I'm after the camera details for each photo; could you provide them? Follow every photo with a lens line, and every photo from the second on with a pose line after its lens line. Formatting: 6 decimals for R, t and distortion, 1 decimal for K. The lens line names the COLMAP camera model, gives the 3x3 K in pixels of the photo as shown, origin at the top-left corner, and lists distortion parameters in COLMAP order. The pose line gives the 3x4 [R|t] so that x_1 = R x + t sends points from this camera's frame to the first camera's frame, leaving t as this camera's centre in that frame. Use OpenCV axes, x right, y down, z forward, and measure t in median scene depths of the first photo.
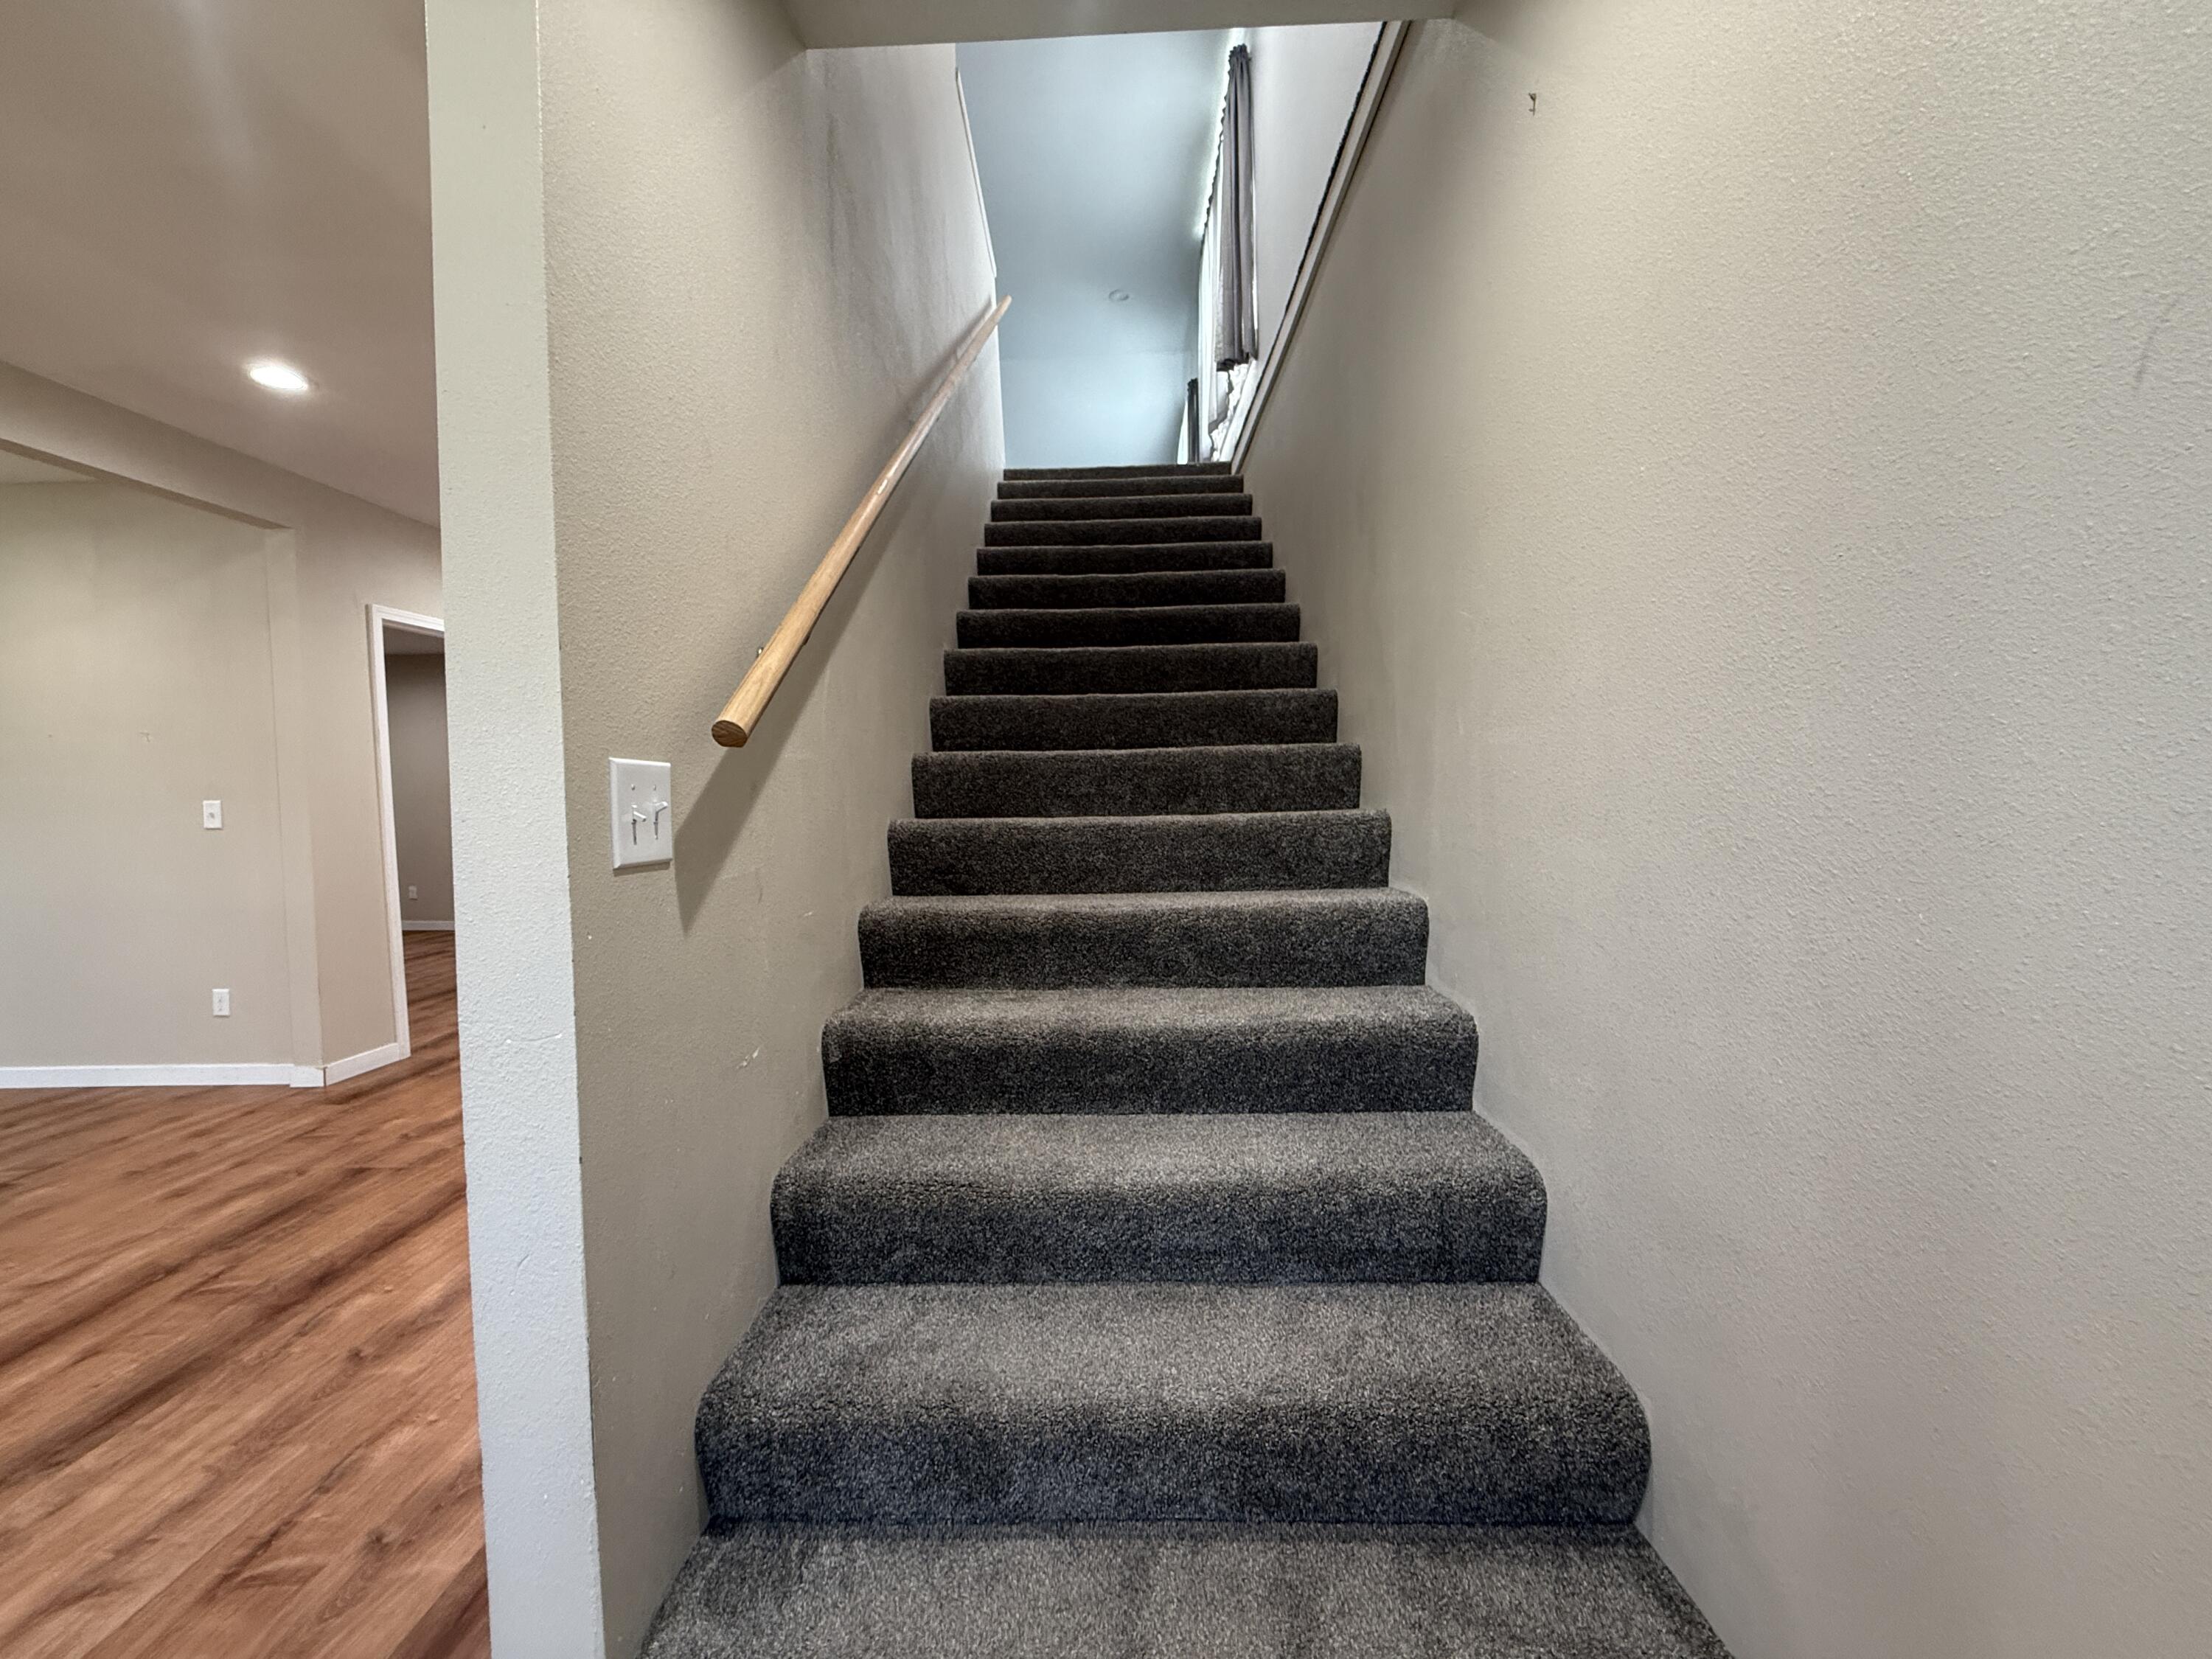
lens RADIAL K [[881.6, 0, 1095.5], [0, 881.6, 828.2], [0, 0, 1]] dist [0.000698, 0.000494]
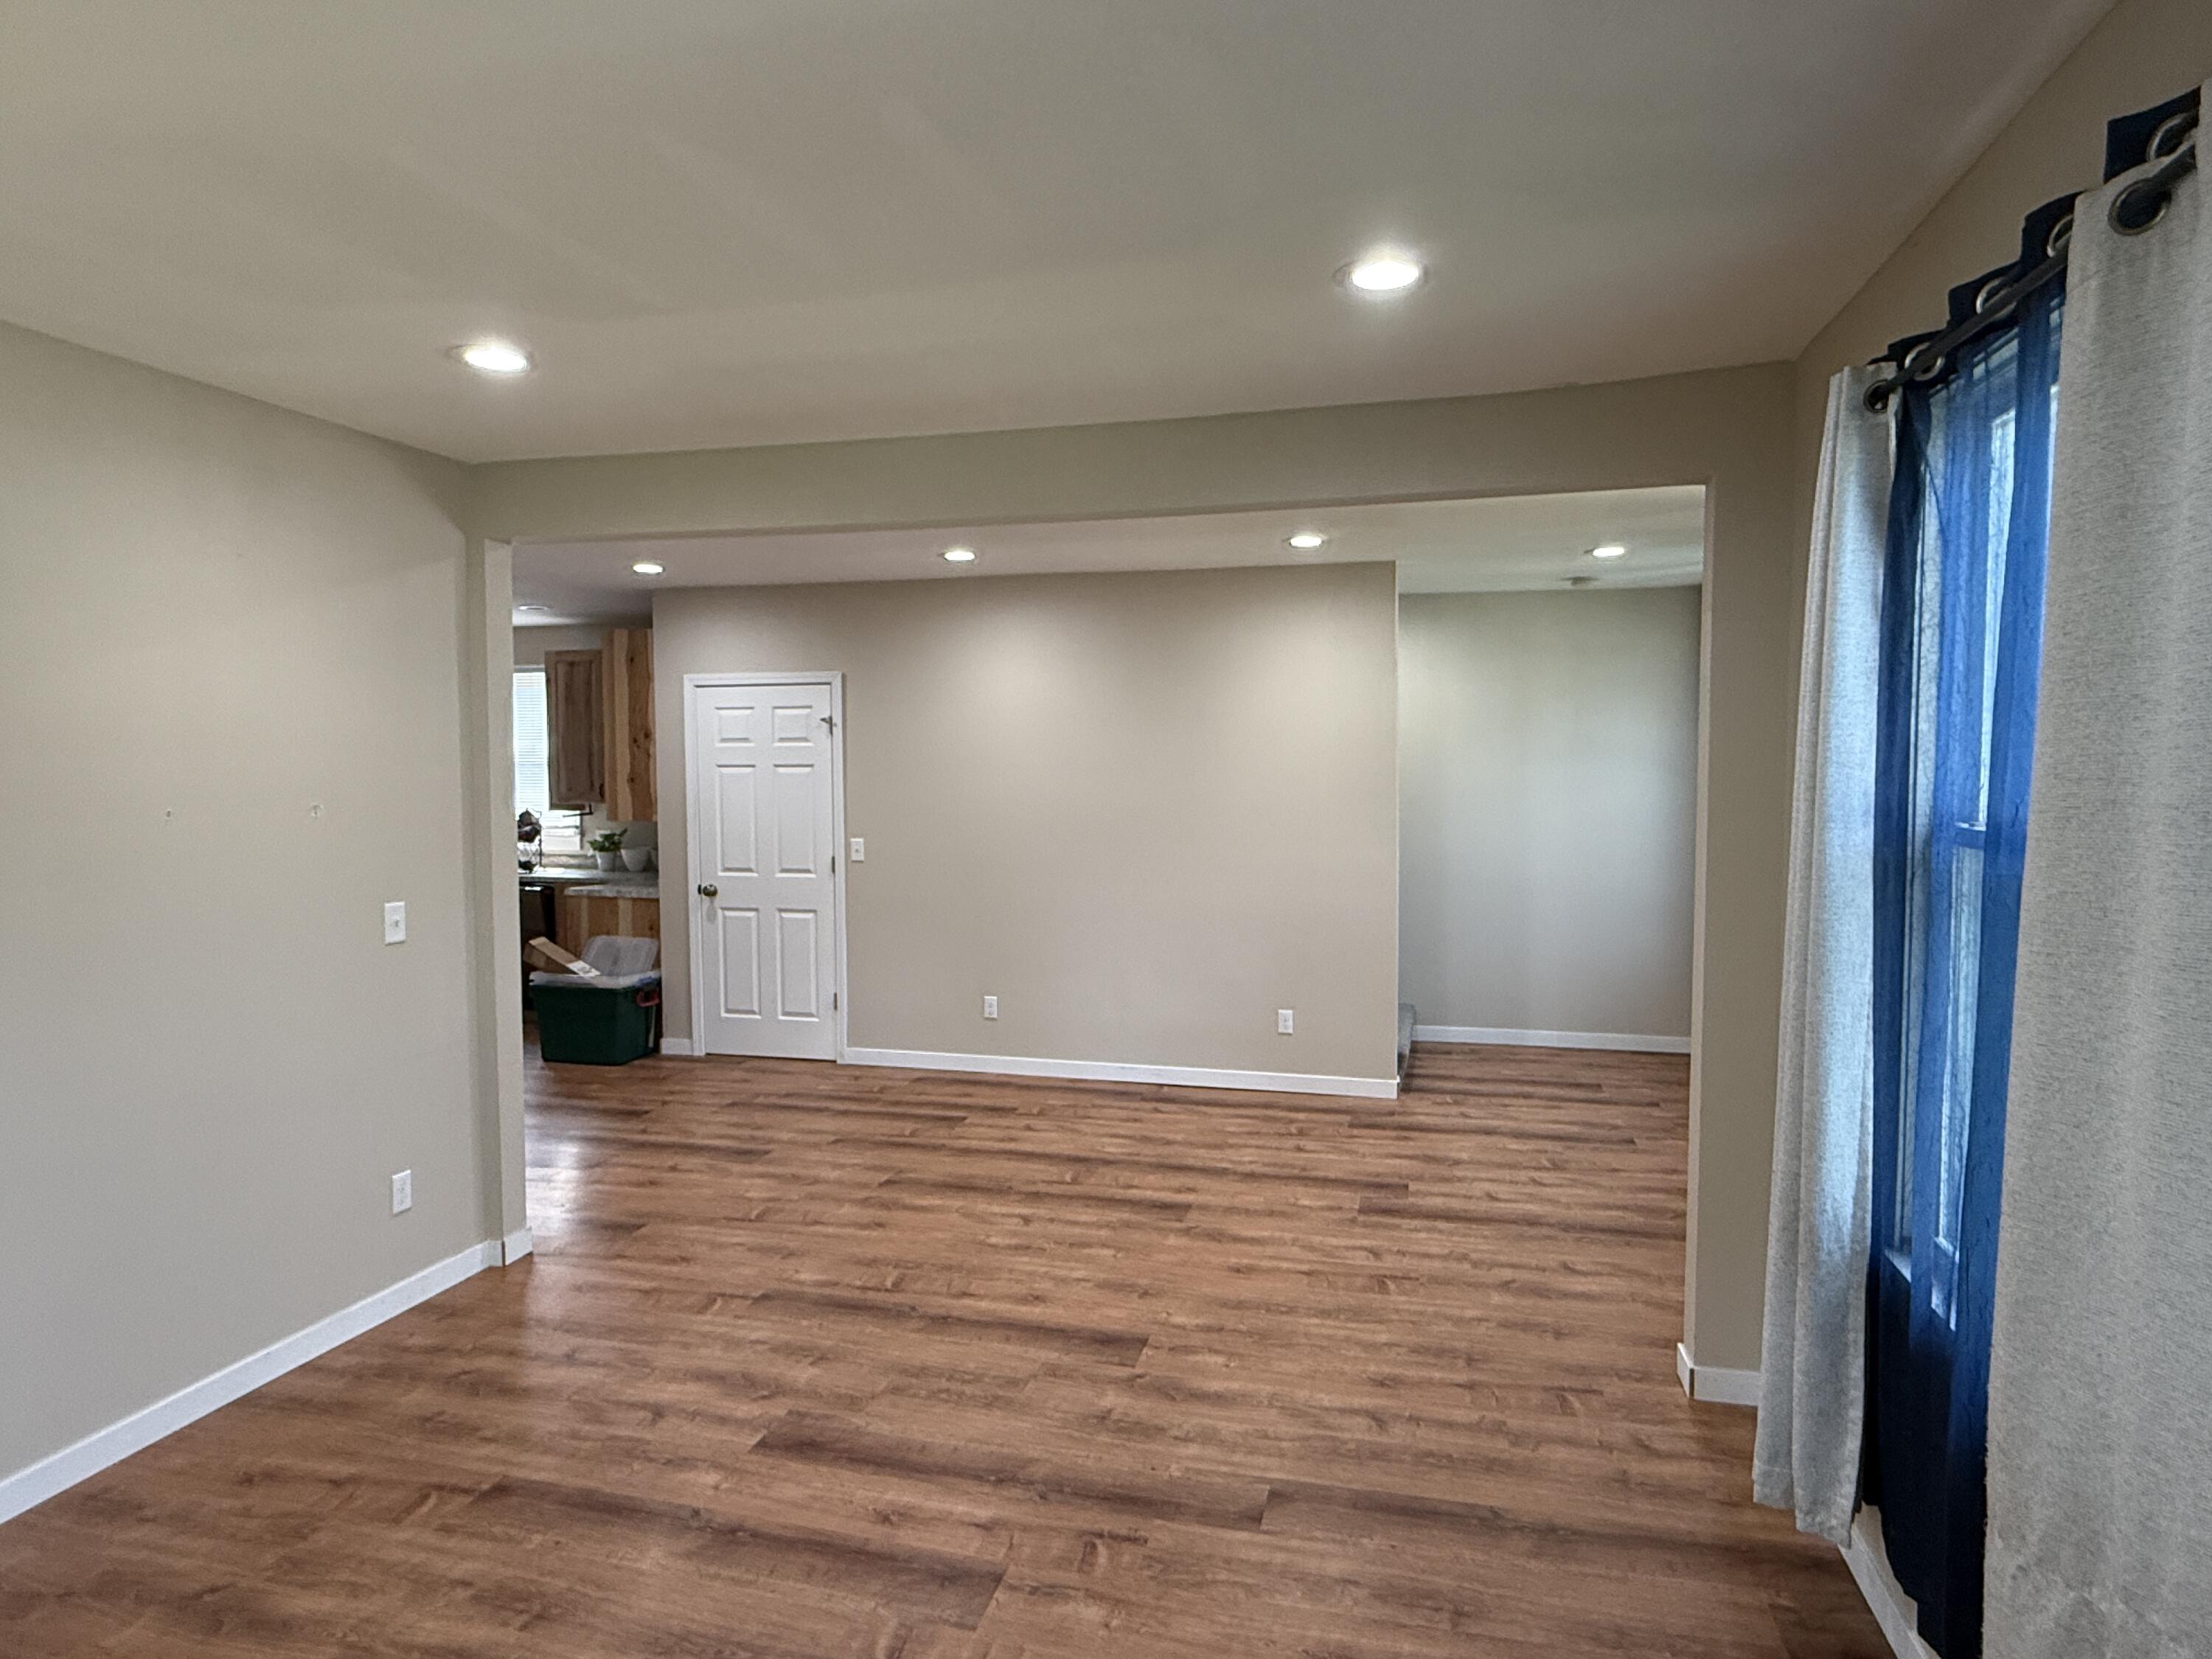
lens RADIAL K [[1281.3, 0, 1111.2], [0, 1281.3, 829.7], [0, 0, 1]] dist [-0.000071, -0.000425]
pose [[0.231649, -0.031147, 0.972301, -2.538483], [0.035921, 0.999080, 0.023447, -0.126415], [-0.972136, 0.029495, 0.232555, 0.296171]]
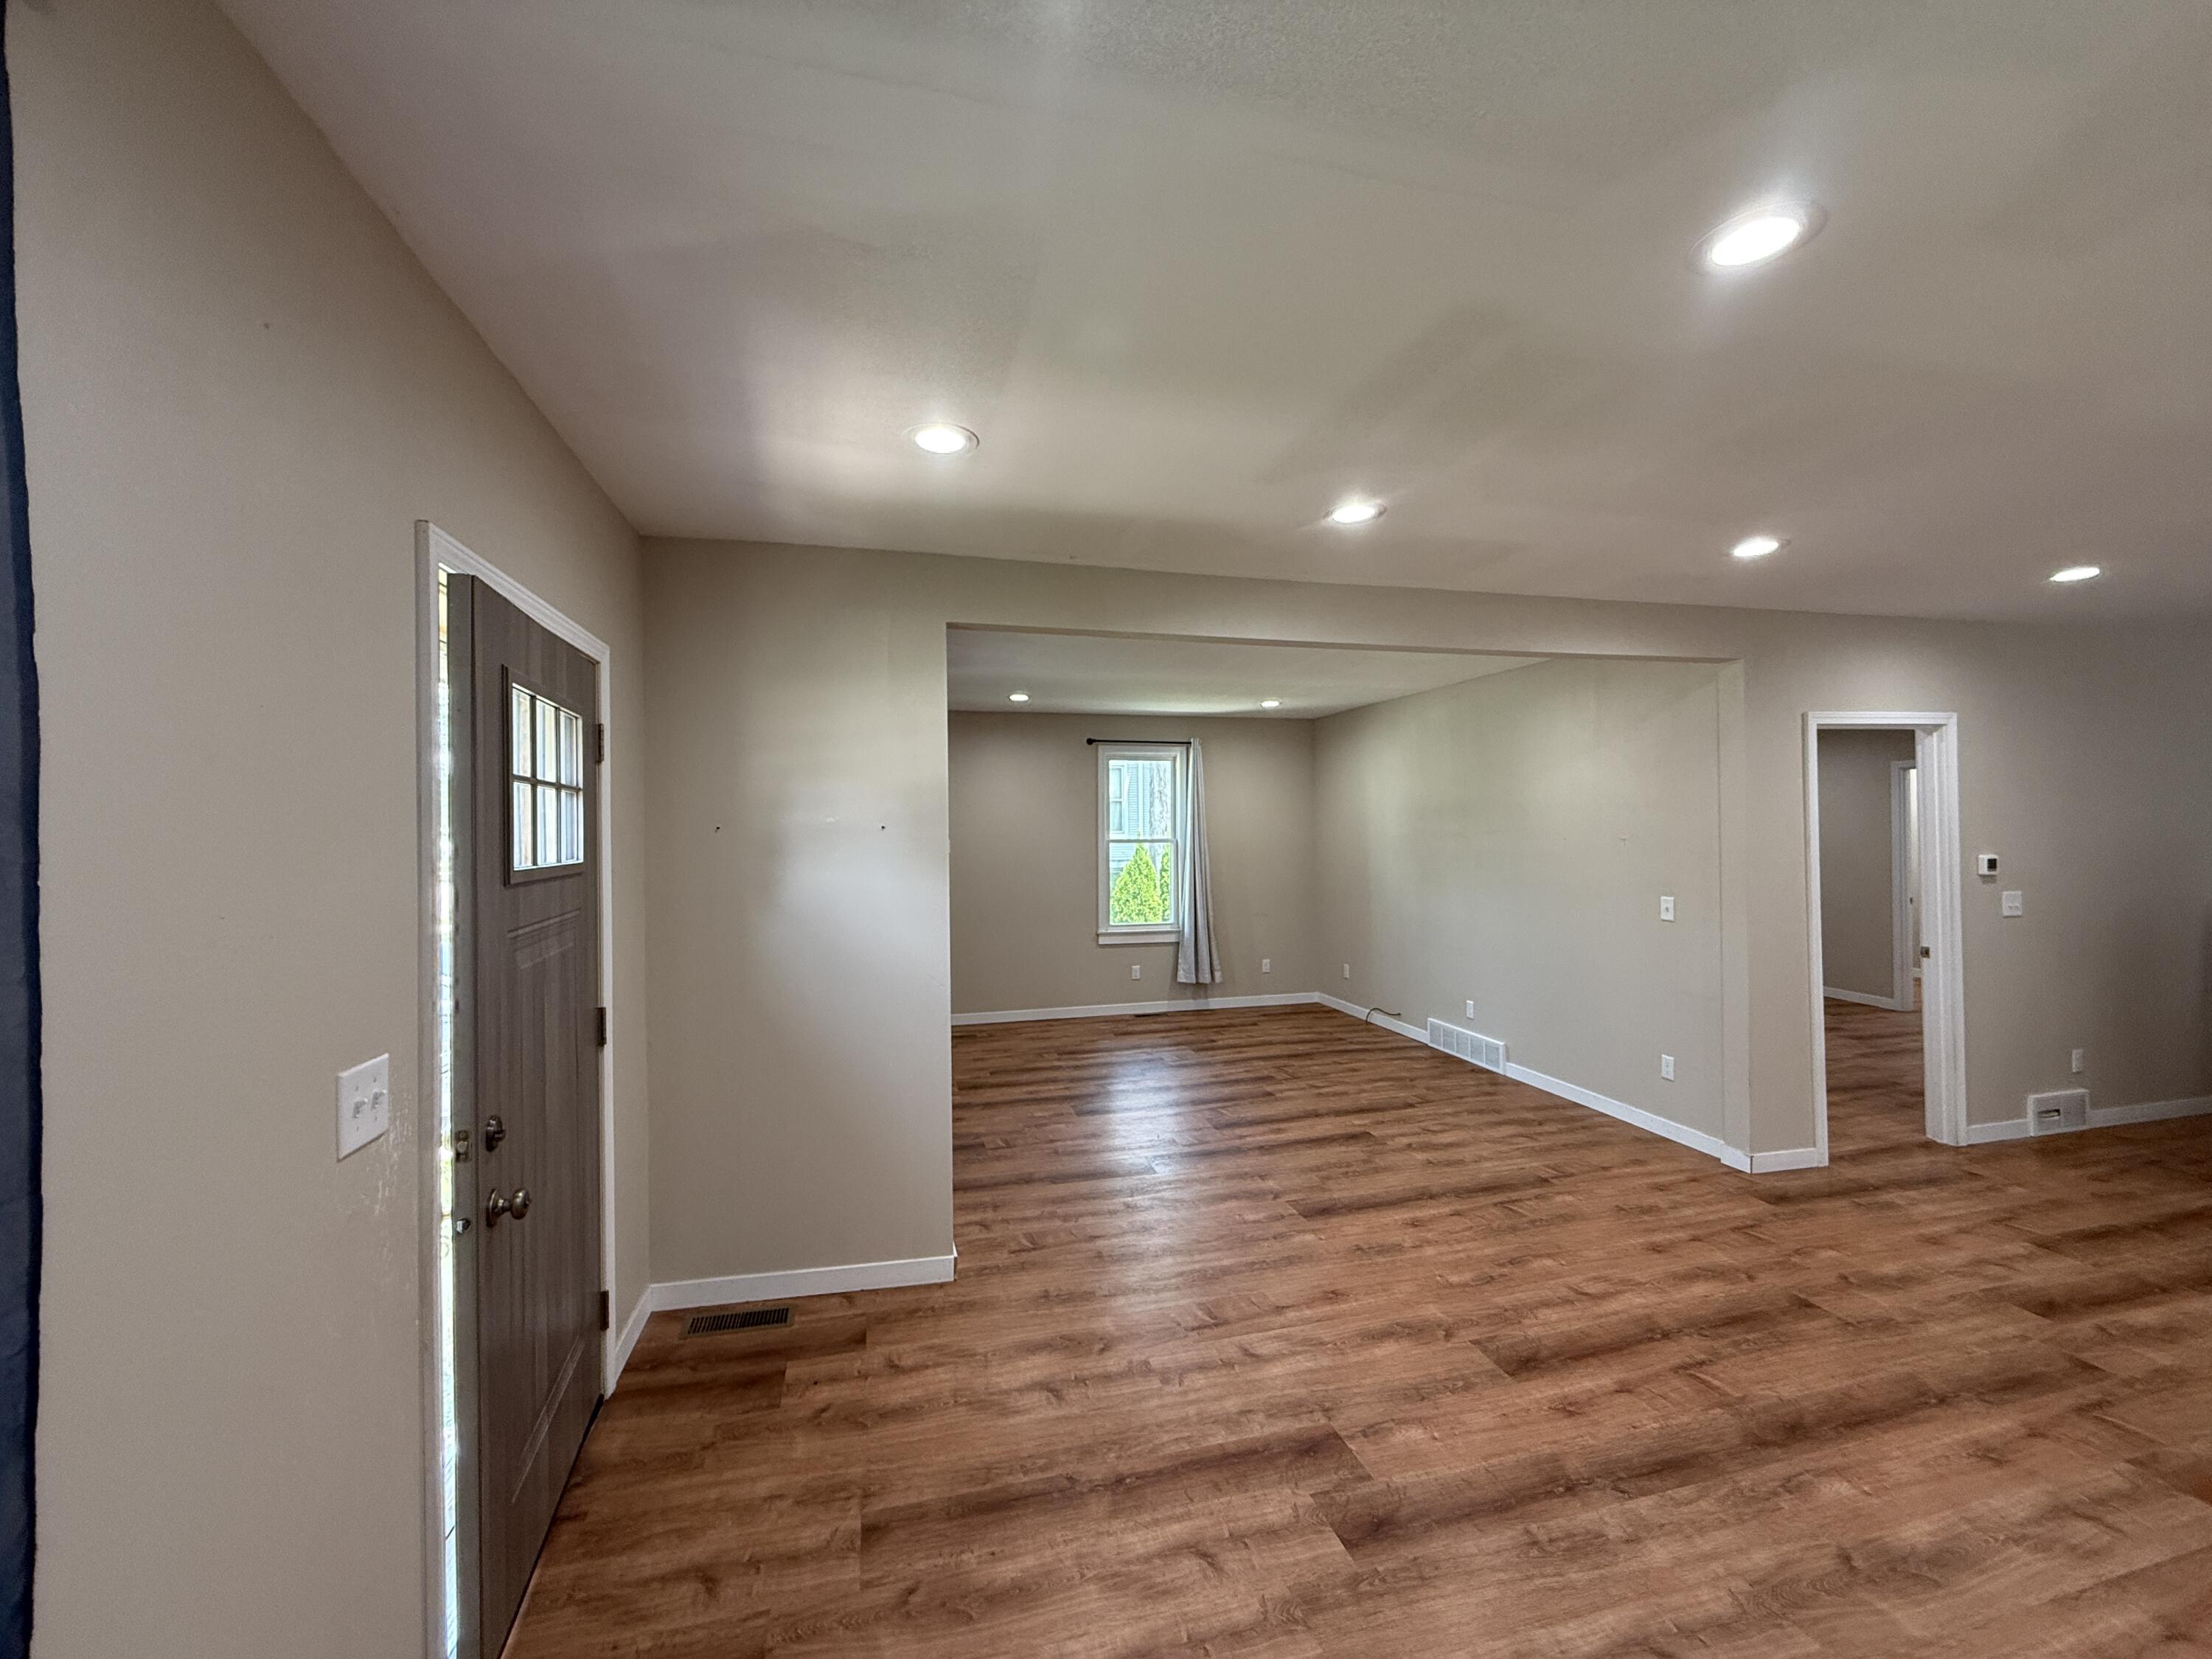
lens RADIAL K [[881.6, 0, 1104.4], [0, 881.6, 827.6], [0, 0, 1]] dist [0.000698, 0.000494]
pose [[0.263053, 0.012900, -0.964695, -0.073513], [-0.032812, 0.999452, 0.004418, -0.144371], [0.964223, 0.030491, 0.263332, -0.068483]]
